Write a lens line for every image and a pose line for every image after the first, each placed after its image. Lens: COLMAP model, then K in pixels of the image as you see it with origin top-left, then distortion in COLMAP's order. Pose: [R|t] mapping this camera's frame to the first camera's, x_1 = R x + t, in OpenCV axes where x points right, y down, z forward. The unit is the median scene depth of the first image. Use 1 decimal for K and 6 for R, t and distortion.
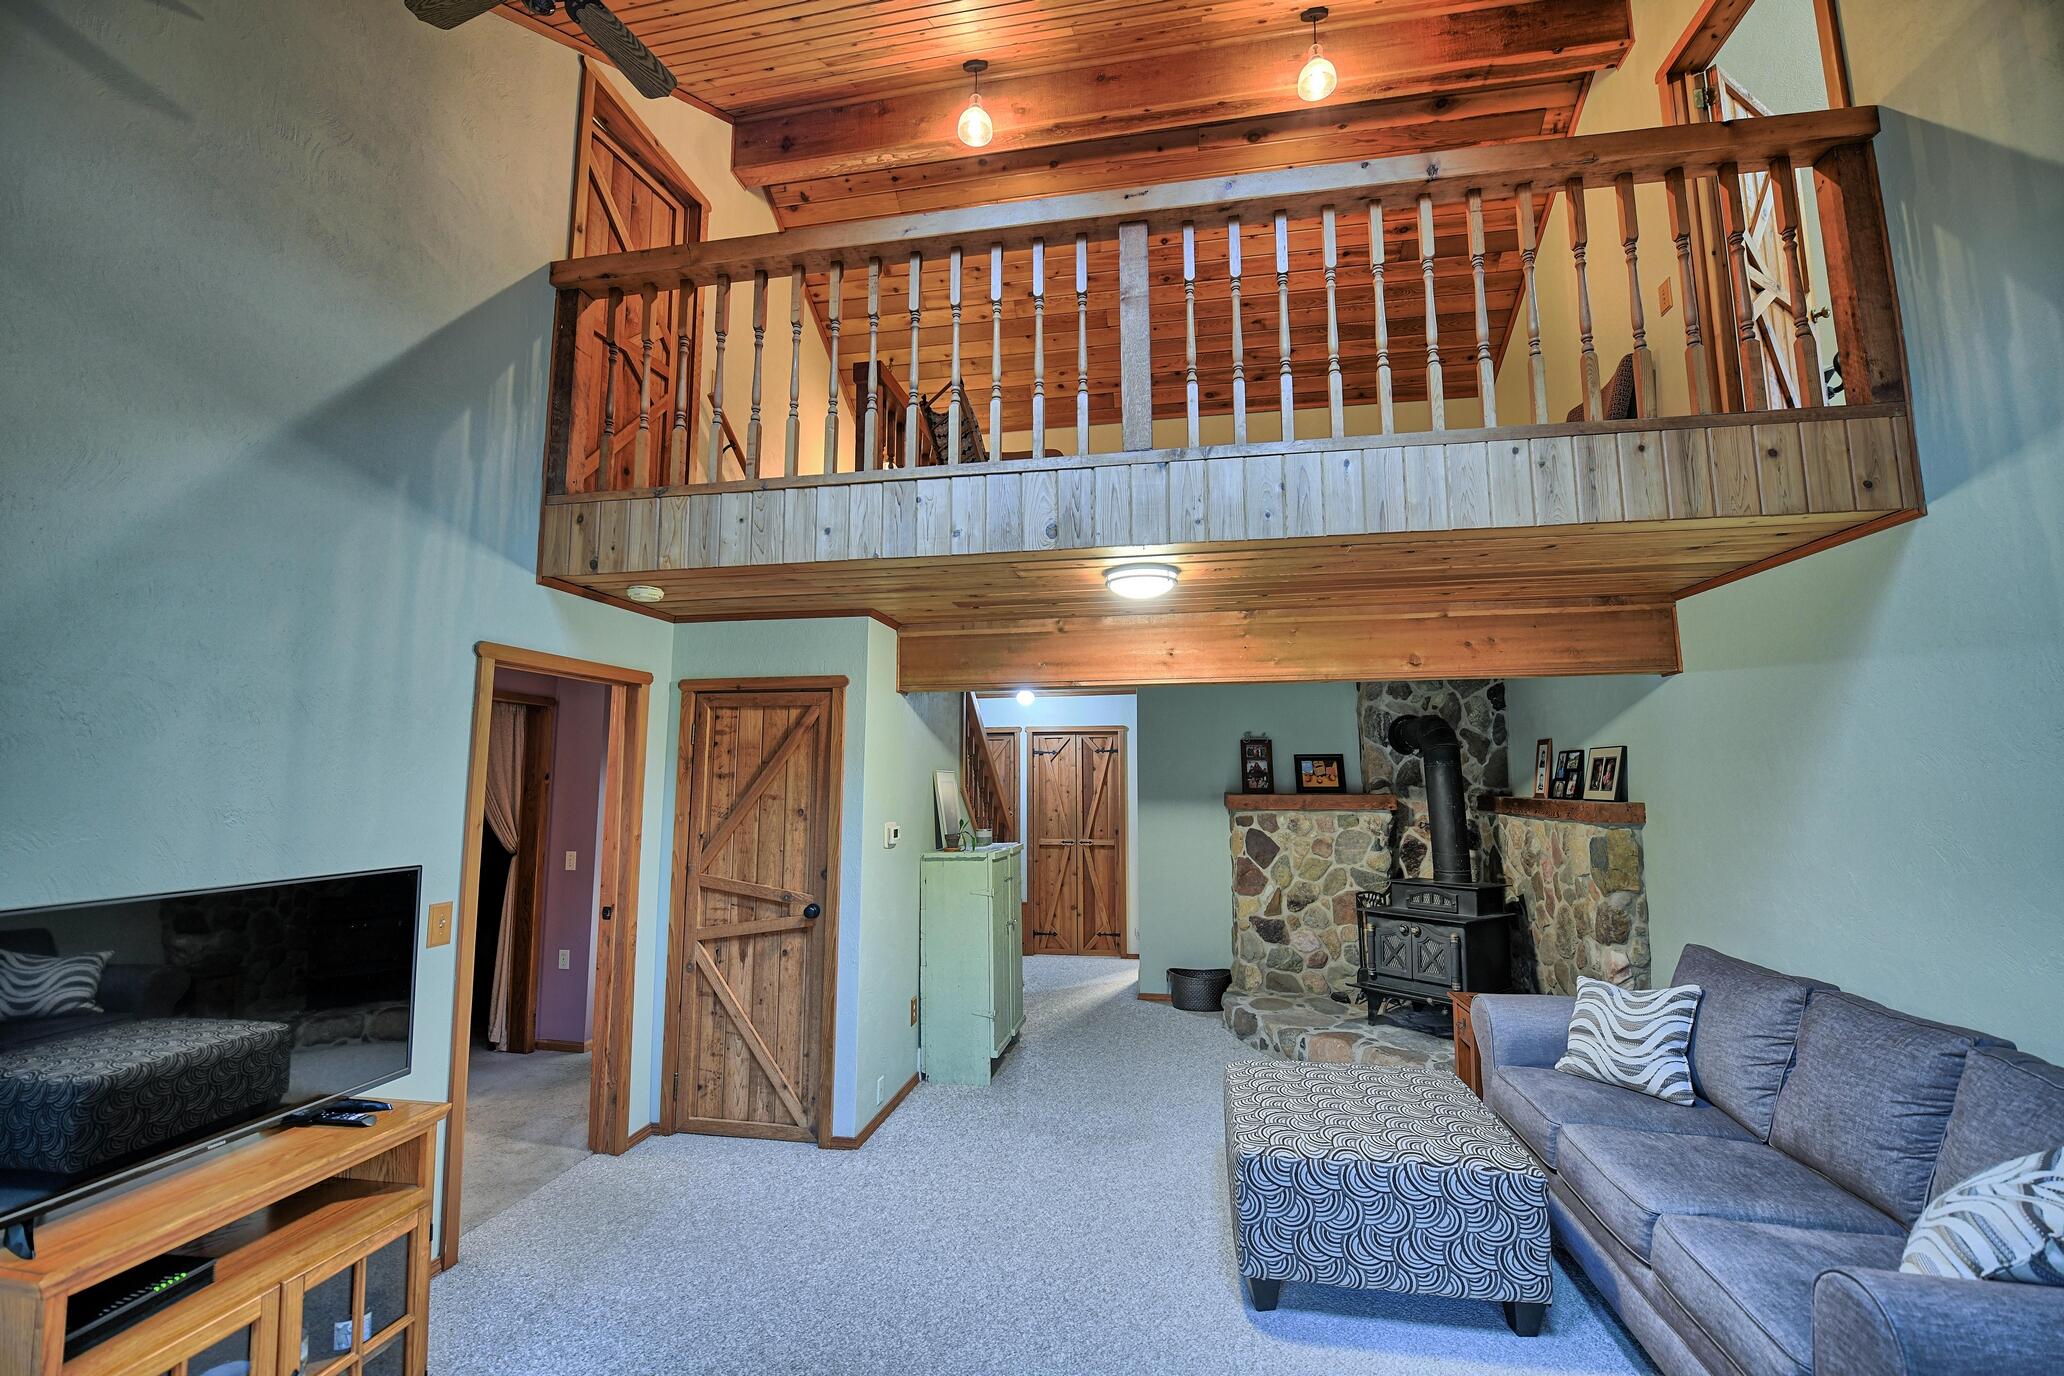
lens RADIAL K [[824.7, 0, 1036.6], [0, 824.7, 688.4], [0, 0, 1]] dist [-0.014991, -0.001836]
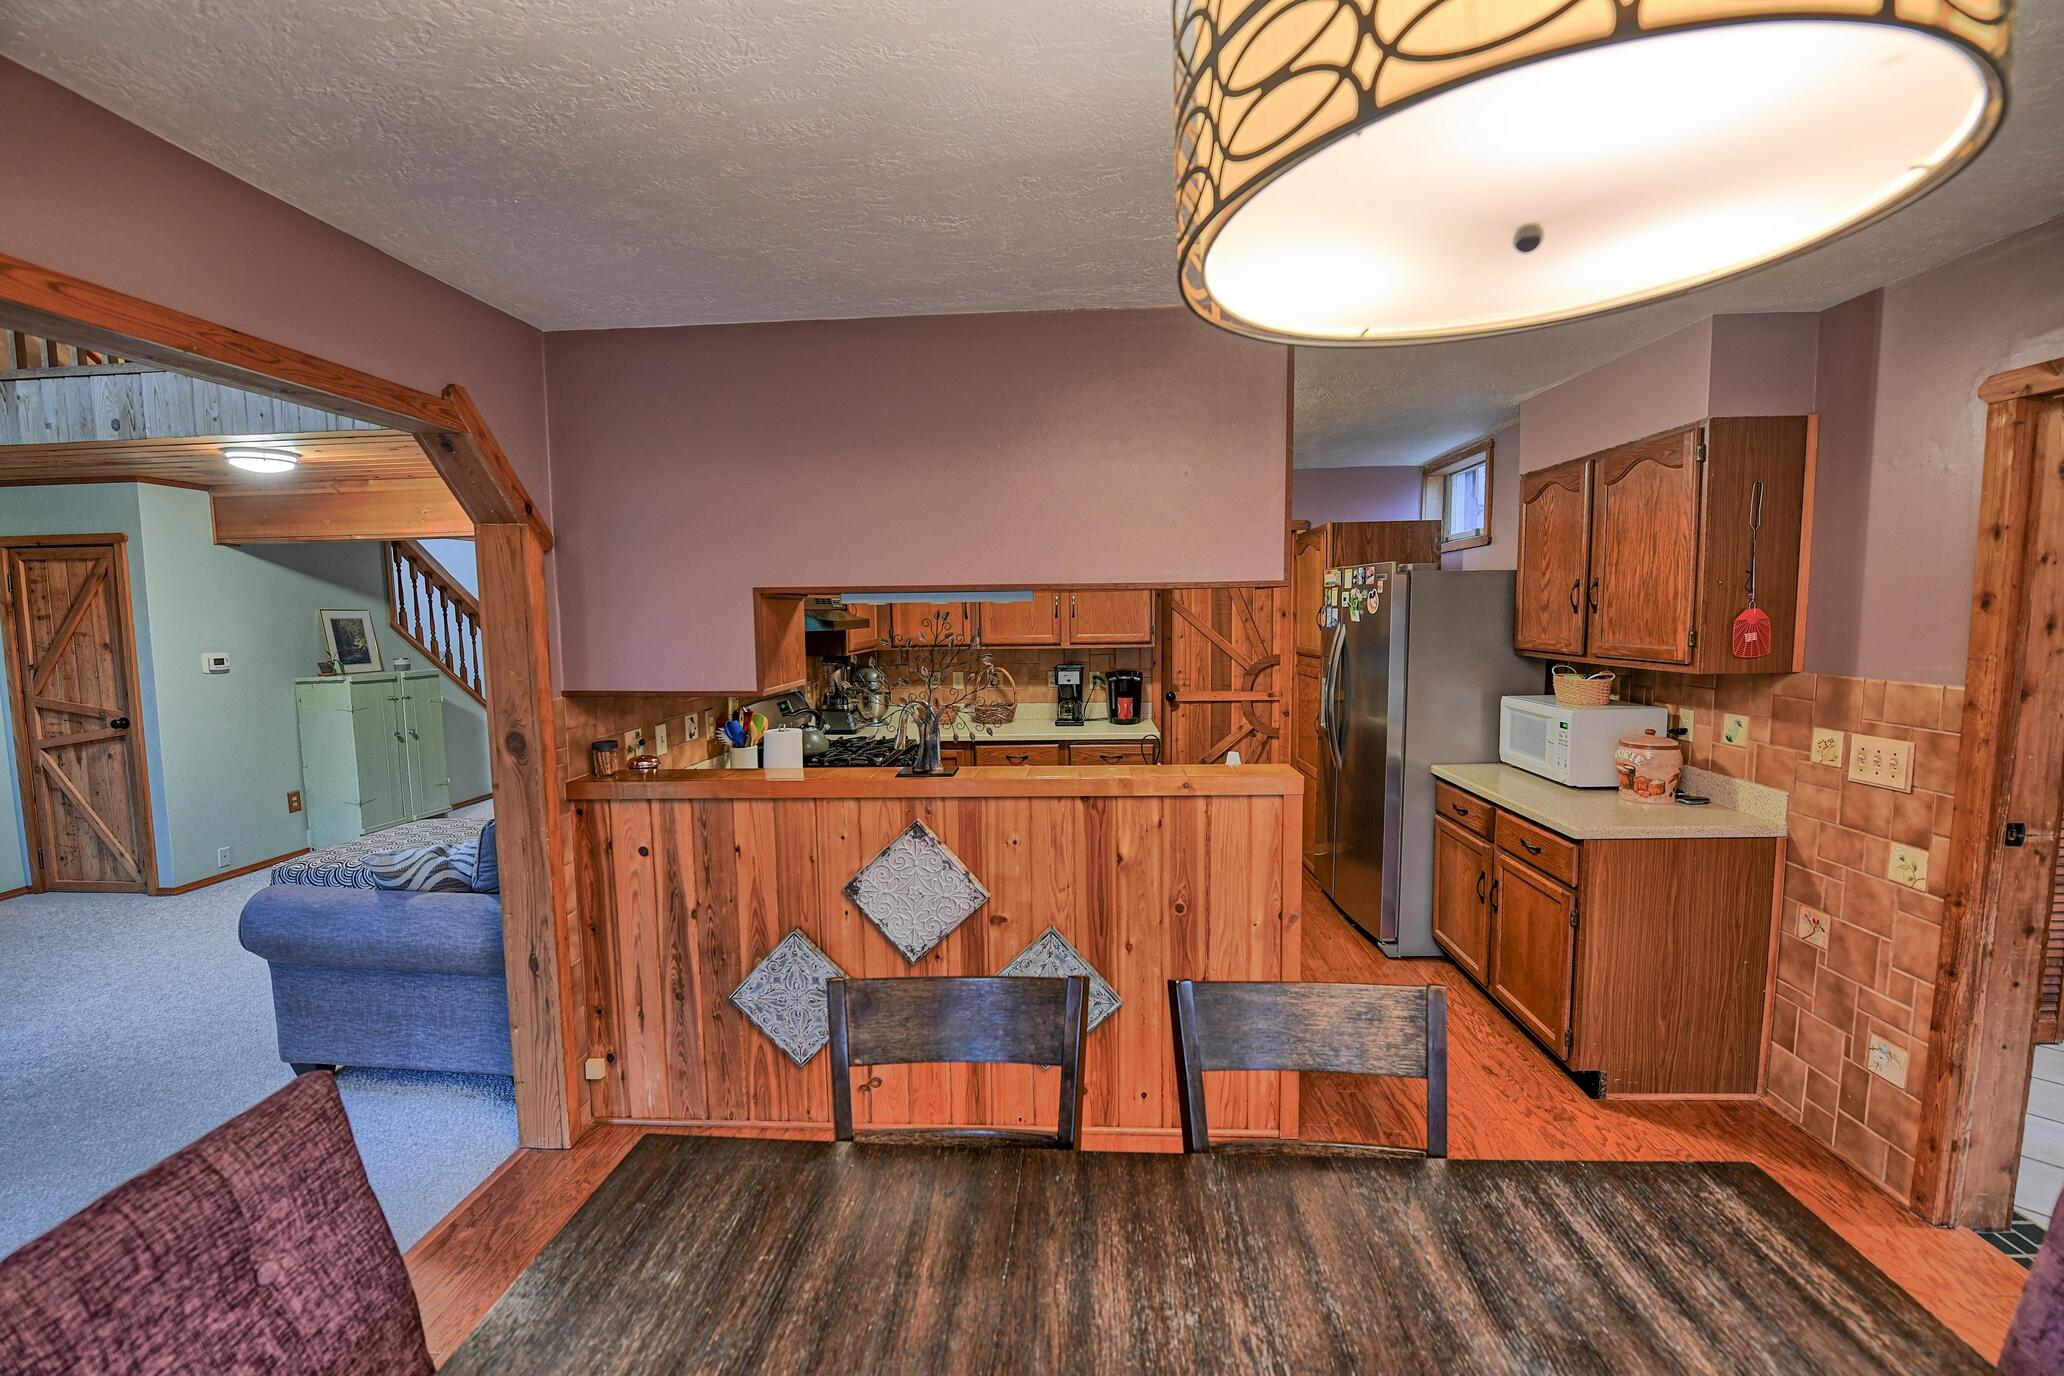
lens RADIAL K [[824.7, 0, 1035.2], [0, 824.7, 689.2], [0, 0, 1]] dist [-0.014991, -0.001836]
pose [[0.993907, -0.020759, 0.108252, 0.815595], [-0.001483, 0.979497, 0.201454, -0.026593], [-0.110215, -0.200387, 0.973498, -0.288138]]
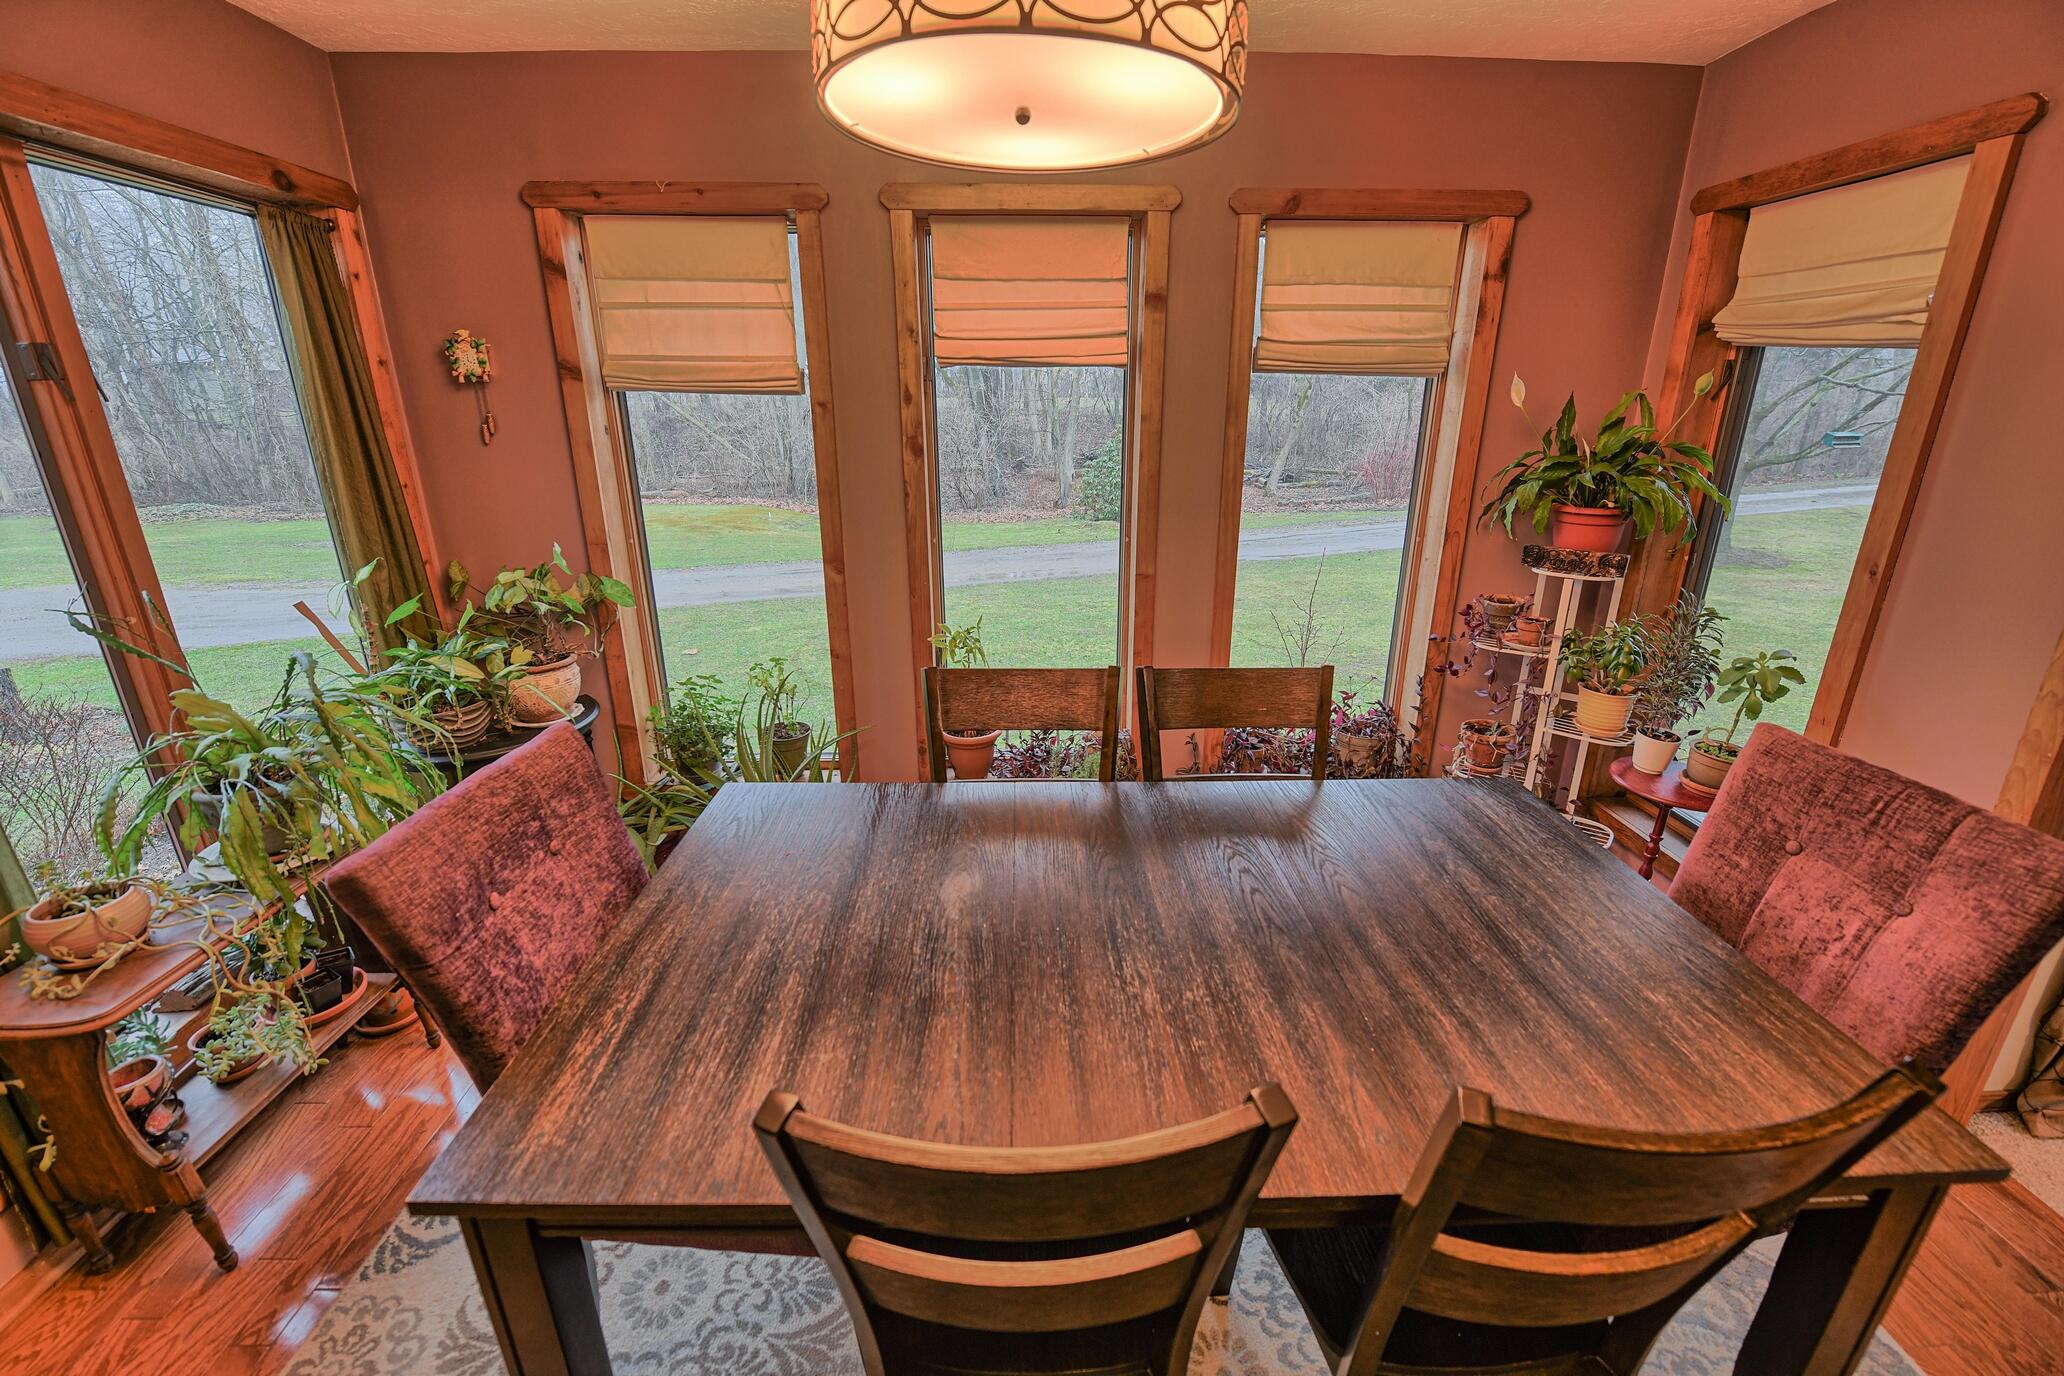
lens RADIAL K [[824.7, 0, 1034.7], [0, 824.7, 685.4], [0, 0, 1]] dist [-0.014991, -0.001836]
pose [[-0.978910, 0.069731, -0.192021, 0.956916], [0.026706, 0.975556, 0.218121, 0.026529], [0.202537, 0.208393, -0.956844, 0.076354]]
